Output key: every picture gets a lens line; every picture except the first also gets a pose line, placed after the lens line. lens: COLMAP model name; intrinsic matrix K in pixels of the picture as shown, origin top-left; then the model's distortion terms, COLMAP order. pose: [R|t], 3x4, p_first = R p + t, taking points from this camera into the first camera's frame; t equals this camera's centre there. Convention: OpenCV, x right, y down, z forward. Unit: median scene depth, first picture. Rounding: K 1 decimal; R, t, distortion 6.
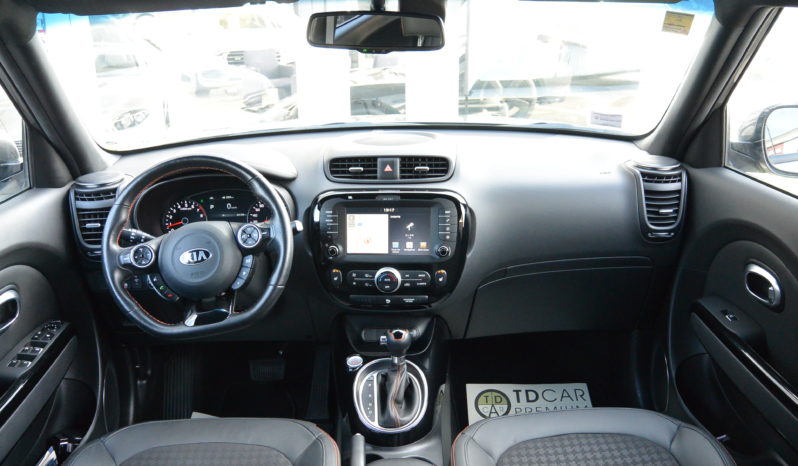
lens RADIAL K [[673.0, 0, 399.0], [0, 673.0, 233.0], [0, 0, 1]] dist [-0.157406, 0.092070]
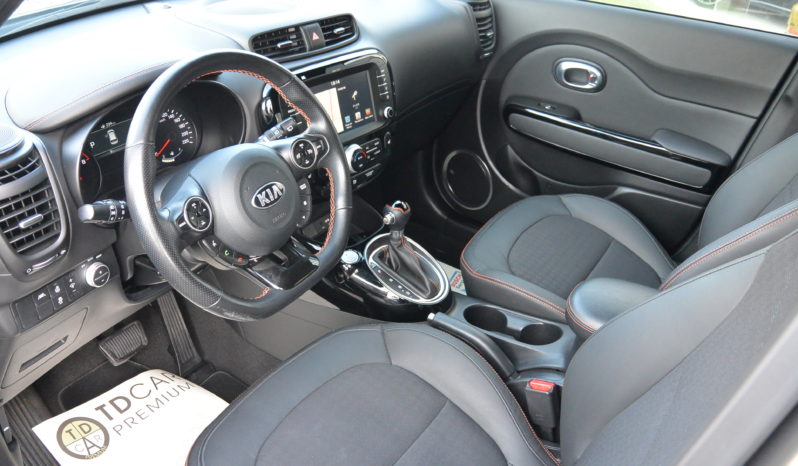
lens RADIAL K [[673.0, 0, 399.0], [0, 673.0, 233.0], [0, 0, 1]] dist [-0.157406, 0.092070]
pose [[0.585078, -0.375381, 0.718869, -0.669376], [0.209024, 0.926276, 0.313563, -0.108485], [-0.783577, -0.033197, 0.620407, 0.387163]]
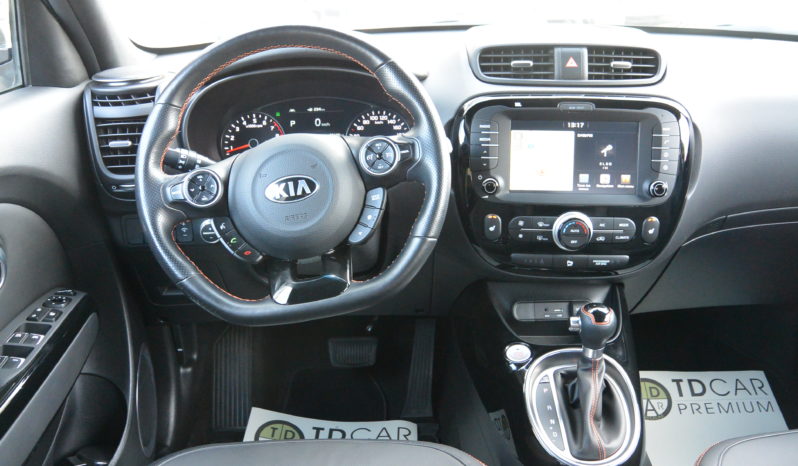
lens RADIAL K [[673.0, 0, 399.0], [0, 673.0, 233.0], [0, 0, 1]] dist [-0.157406, 0.092070]
pose [[0.999652, 0.011075, -0.023935, -0.170954], [-0.009531, 0.997924, 0.063696, 0.031515], [0.024590, -0.063446, 0.997682, 0.344447]]
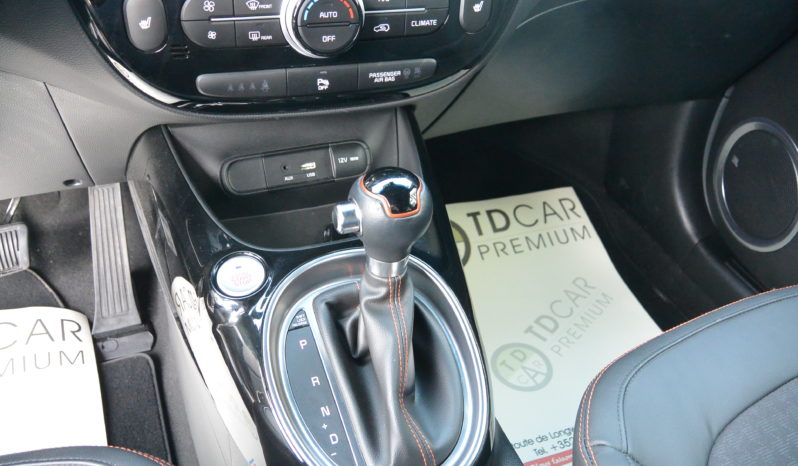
lens RADIAL K [[673.0, 0, 399.0], [0, 673.0, 233.0], [0, 0, 1]] dist [-0.157406, 0.092070]
pose [[0.935021, -0.151948, 0.320388, -0.096250], [0.026105, 0.930581, 0.365154, 0.052597], [-0.353631, -0.333062, 0.874079, 0.689724]]
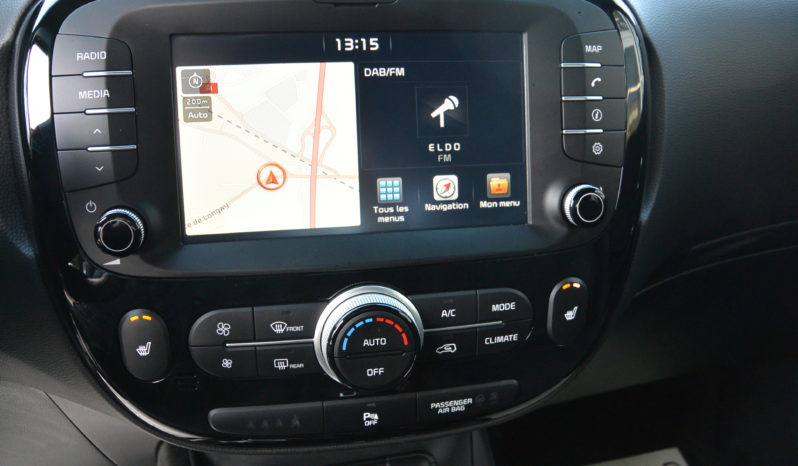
lens RADIAL K [[673.0, 0, 399.0], [0, 673.0, 233.0], [0, 0, 1]] dist [-0.157406, 0.092070]
pose [[0.968552, -0.066334, 0.239807, -0.061066], [0.053196, 0.996728, 0.060859, 0.018726], [-0.243059, -0.046189, 0.968911, 0.768683]]
